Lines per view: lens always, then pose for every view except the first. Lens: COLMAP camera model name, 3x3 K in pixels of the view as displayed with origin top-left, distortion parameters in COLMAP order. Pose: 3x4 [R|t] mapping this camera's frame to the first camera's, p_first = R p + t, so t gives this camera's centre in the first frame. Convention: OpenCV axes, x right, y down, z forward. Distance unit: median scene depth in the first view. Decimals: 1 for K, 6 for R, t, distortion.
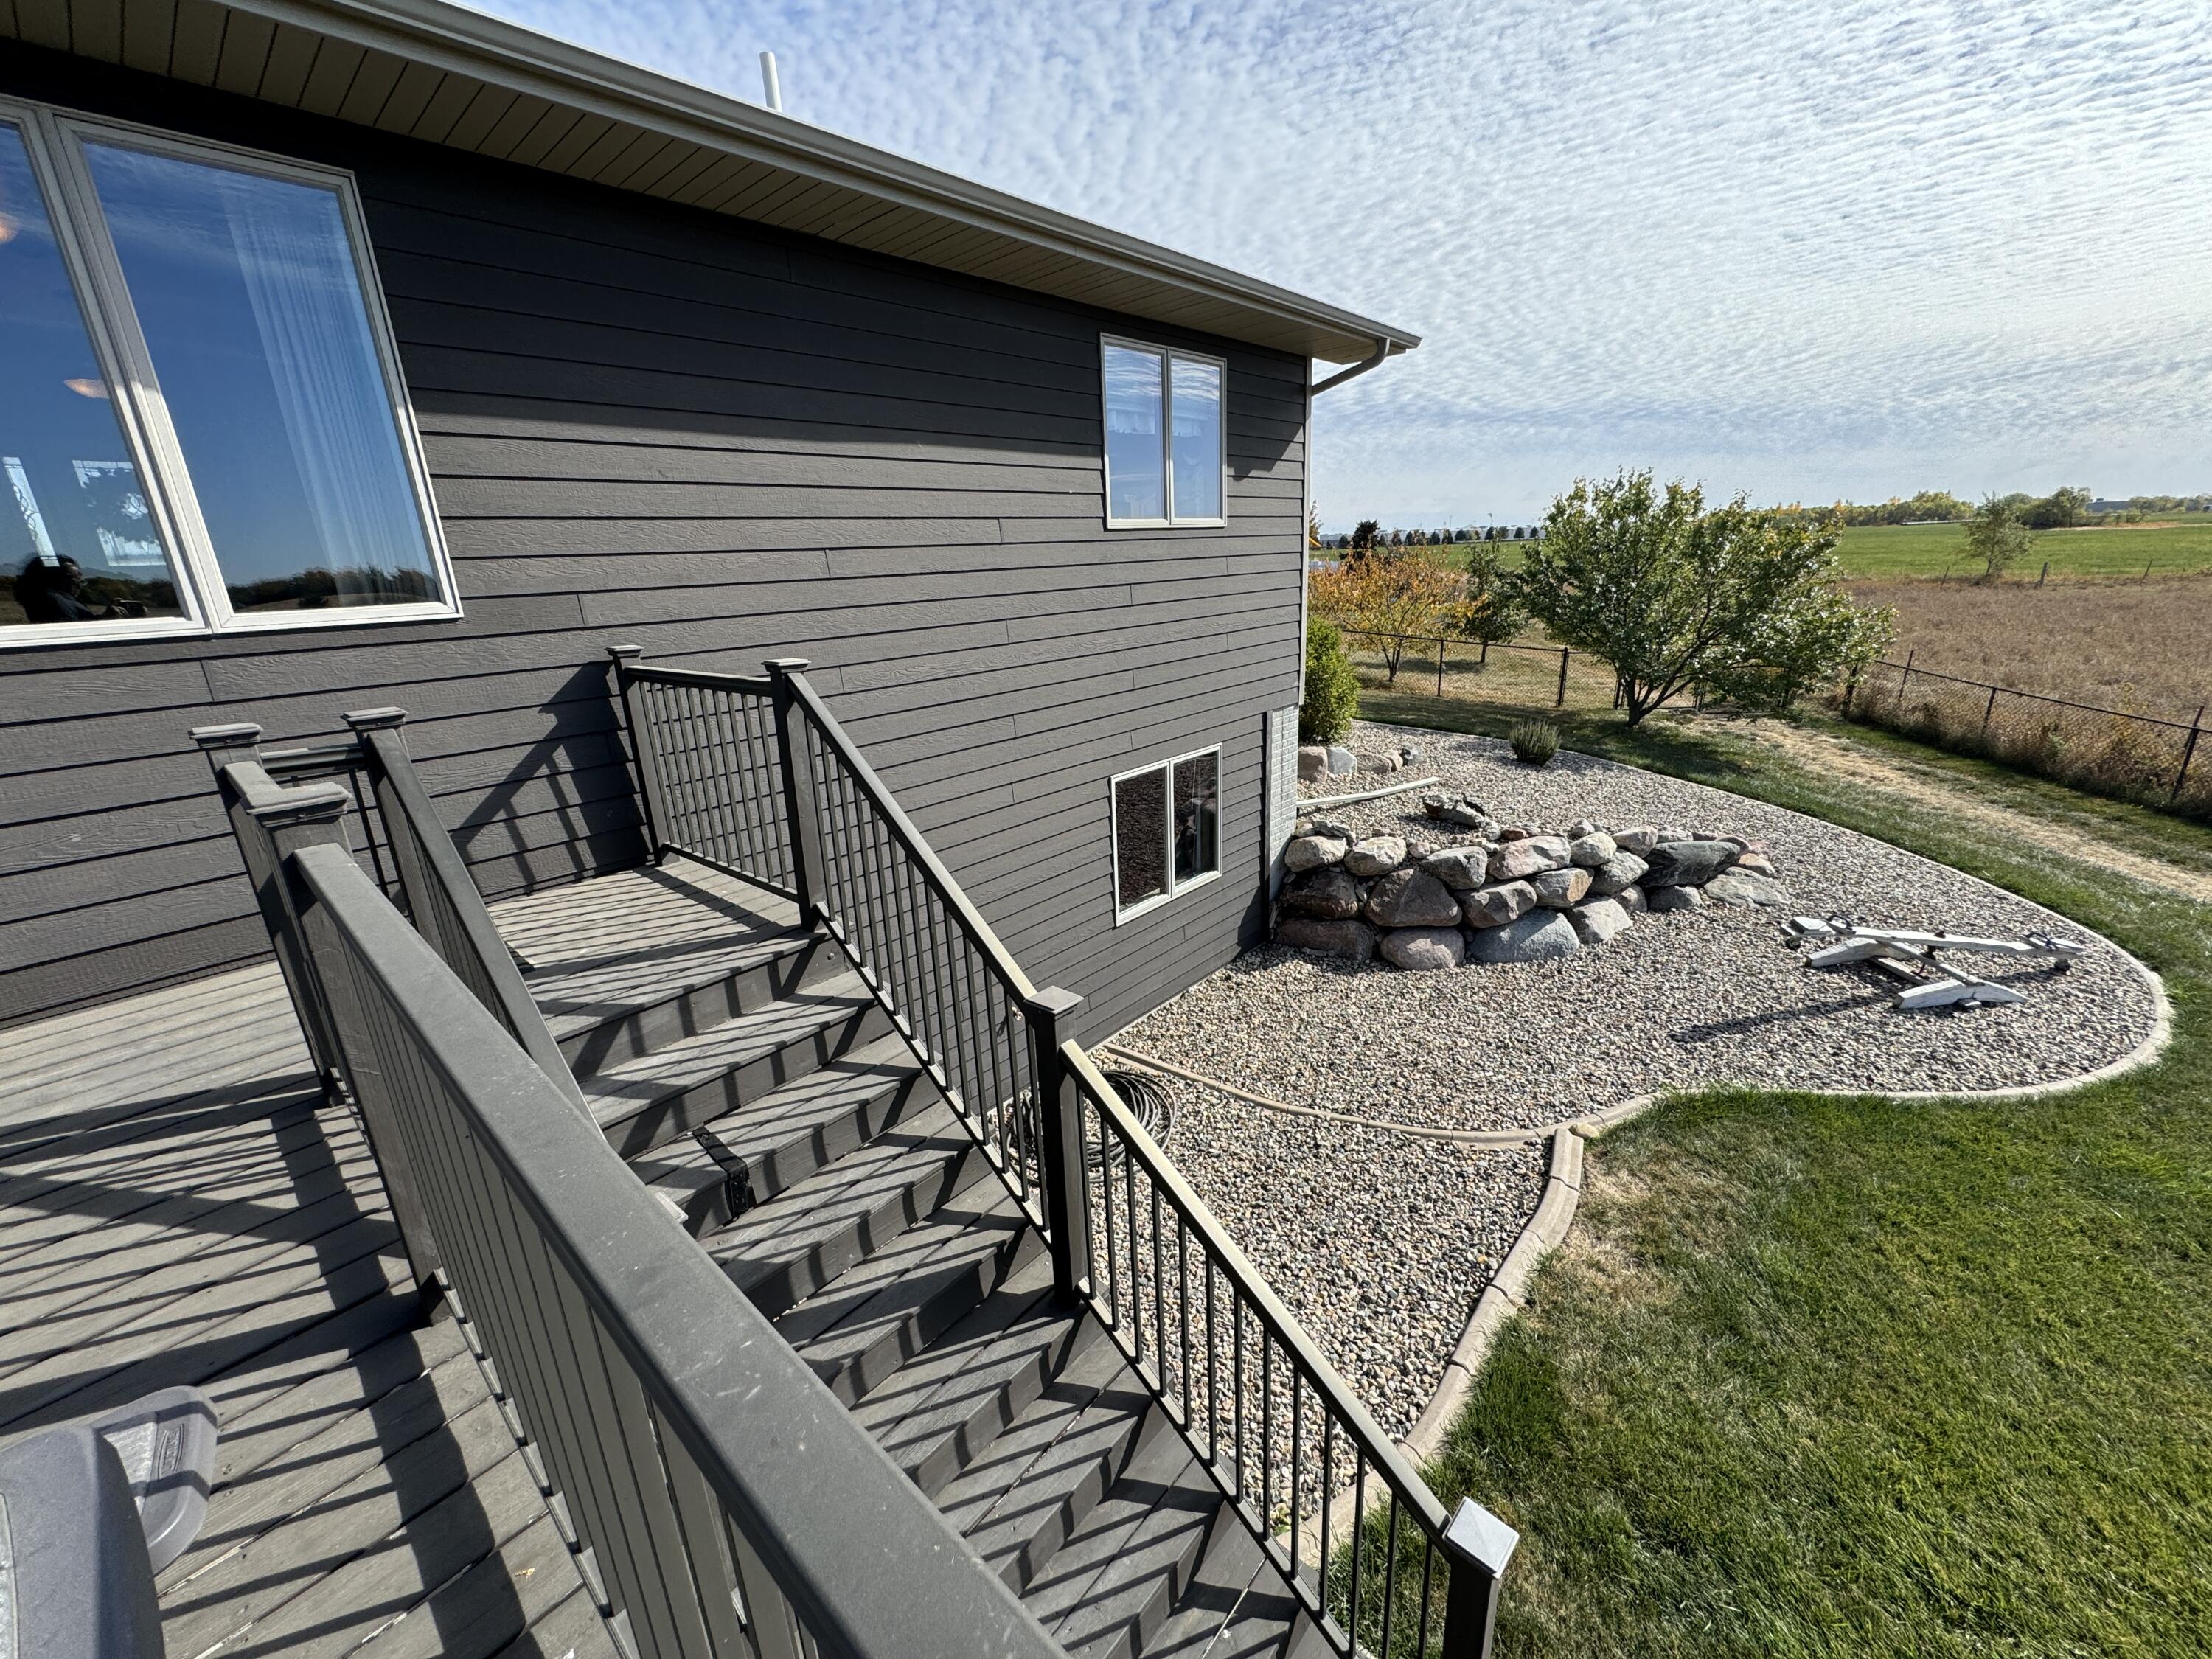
lens RADIAL K [[884.3, 0, 1107.7], [0, 884.3, 838.4], [0, 0, 1]] dist [-0.001500, 0.000360]
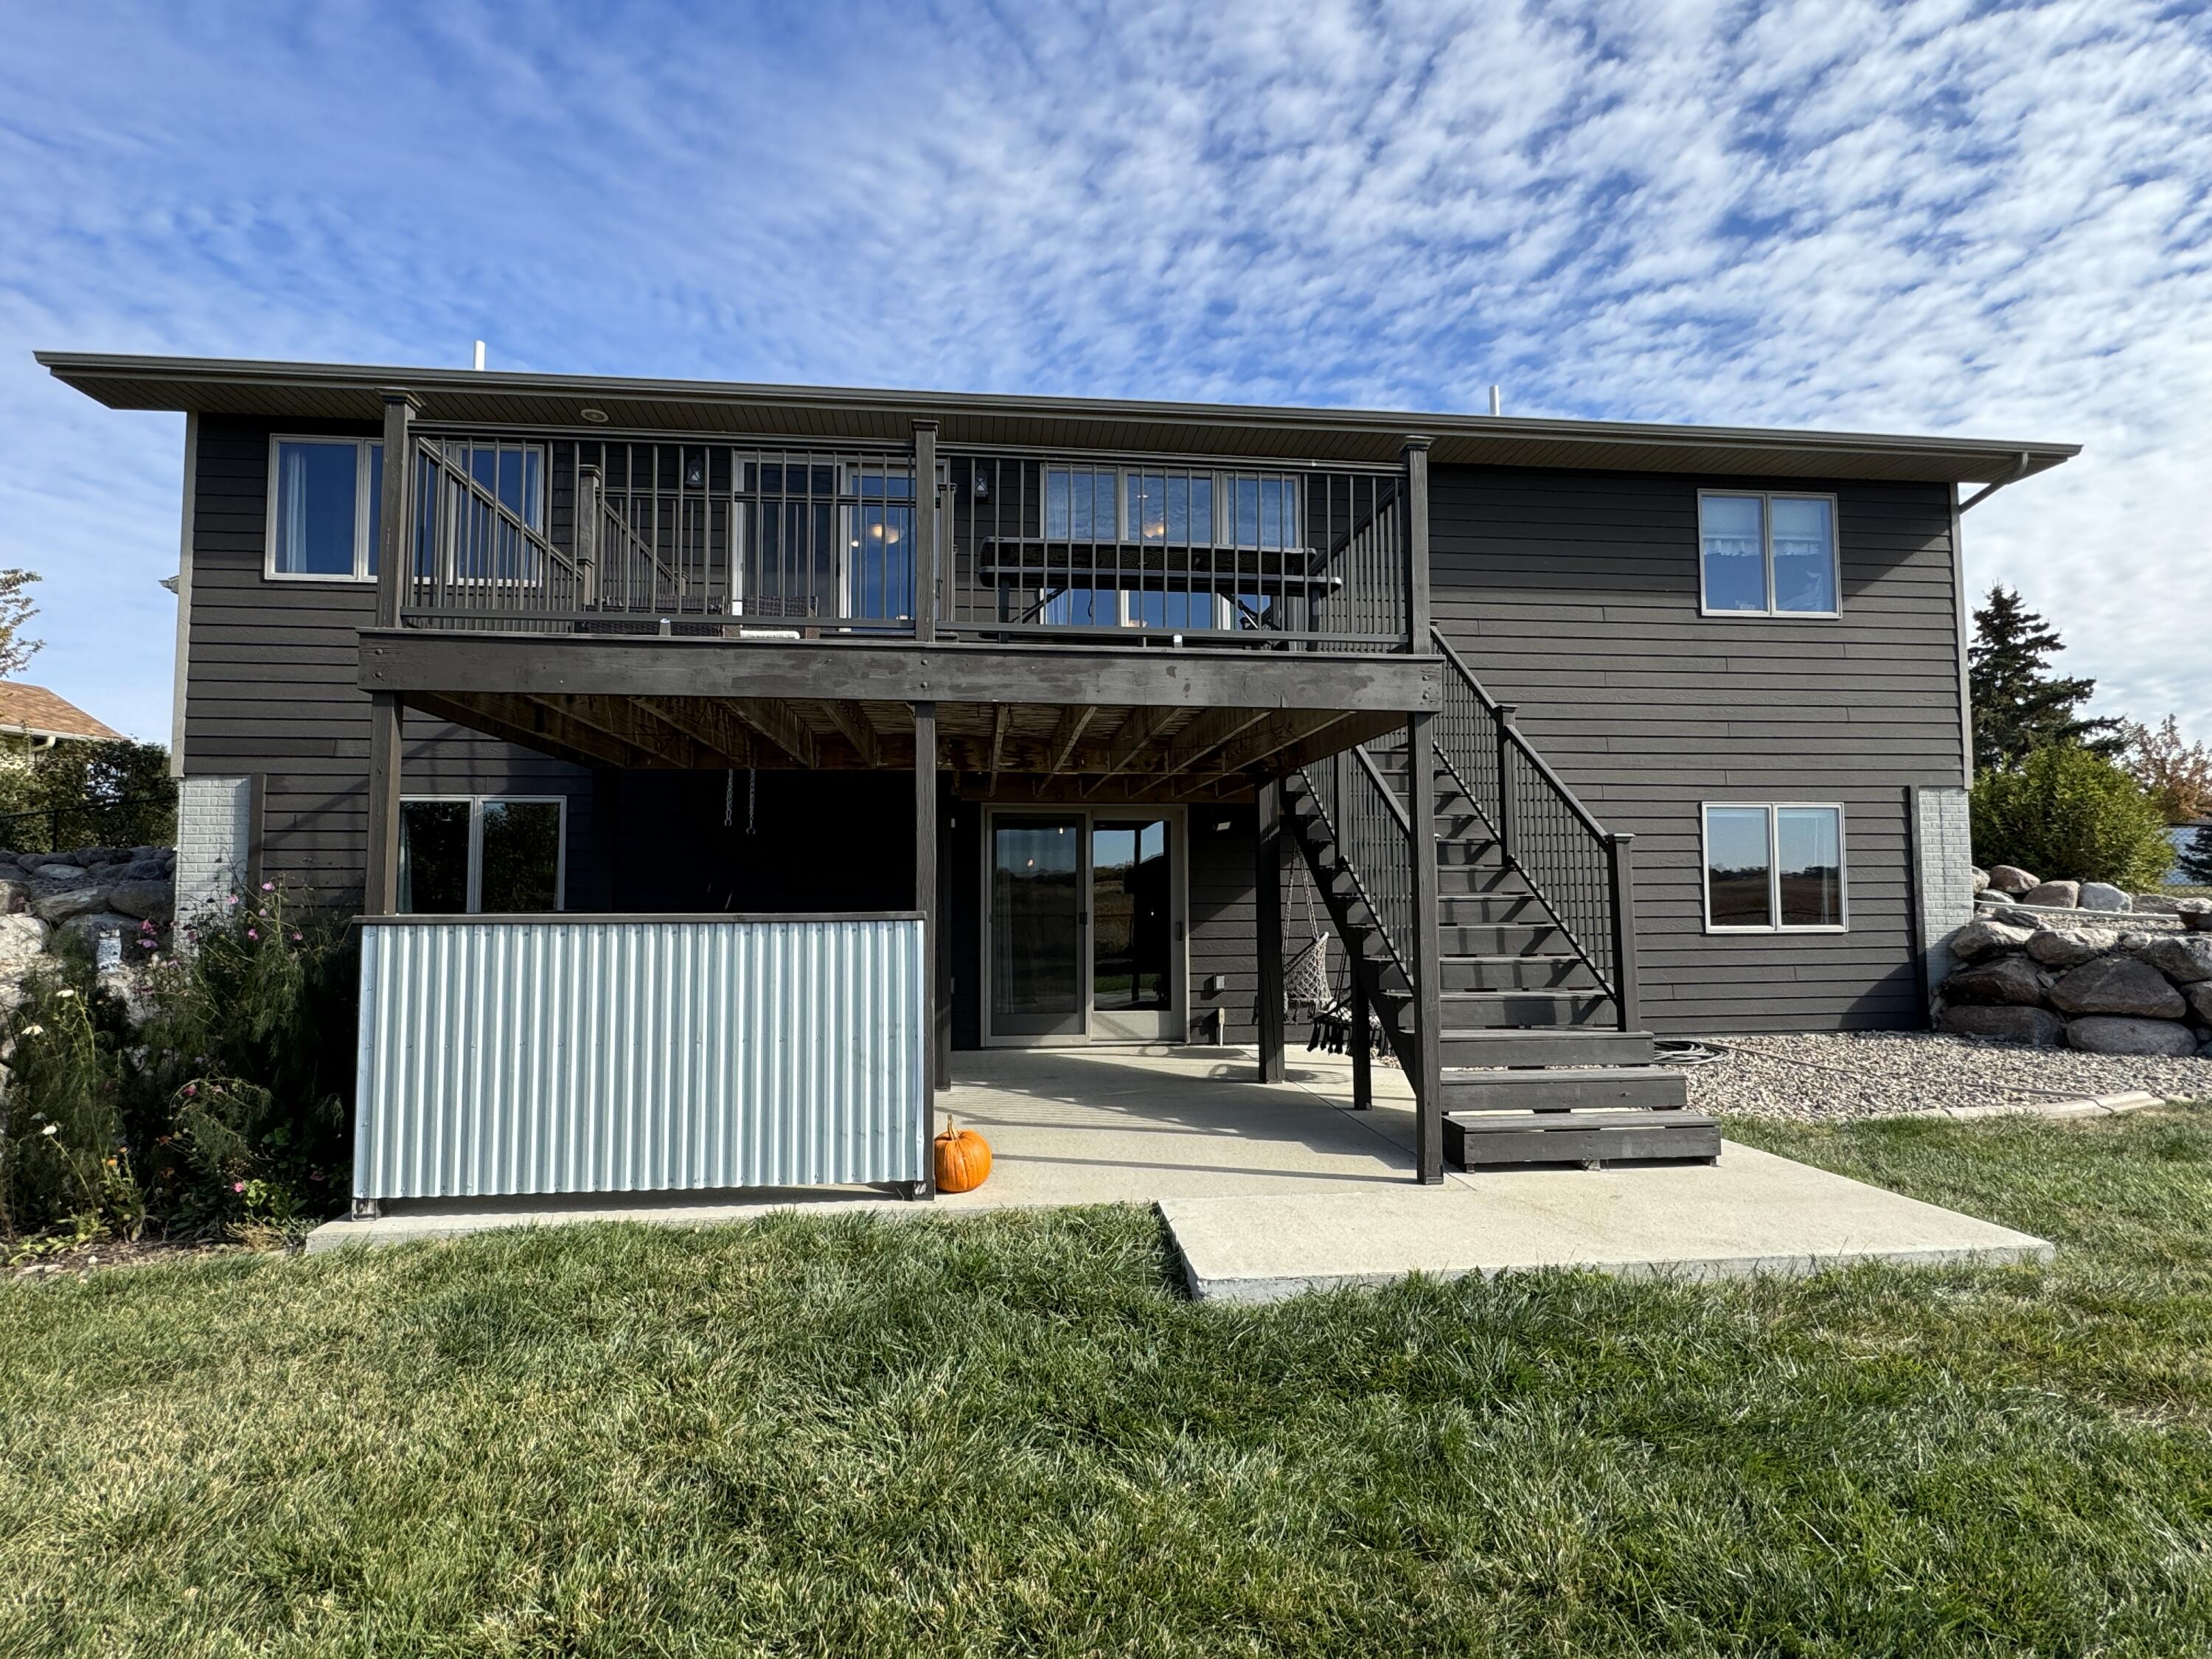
lens RADIAL K [[1102.0, 0, 1111.2], [0, 1102.0, 824.4], [0, 0, 1]] dist [0.014600, -0.005250]
pose [[0.757295, 0.000749, -0.653072, 0.338956], [-0.221729, 0.940895, -0.256035, 0.468757], [0.614280, 0.338699, 0.712701, -0.526346]]
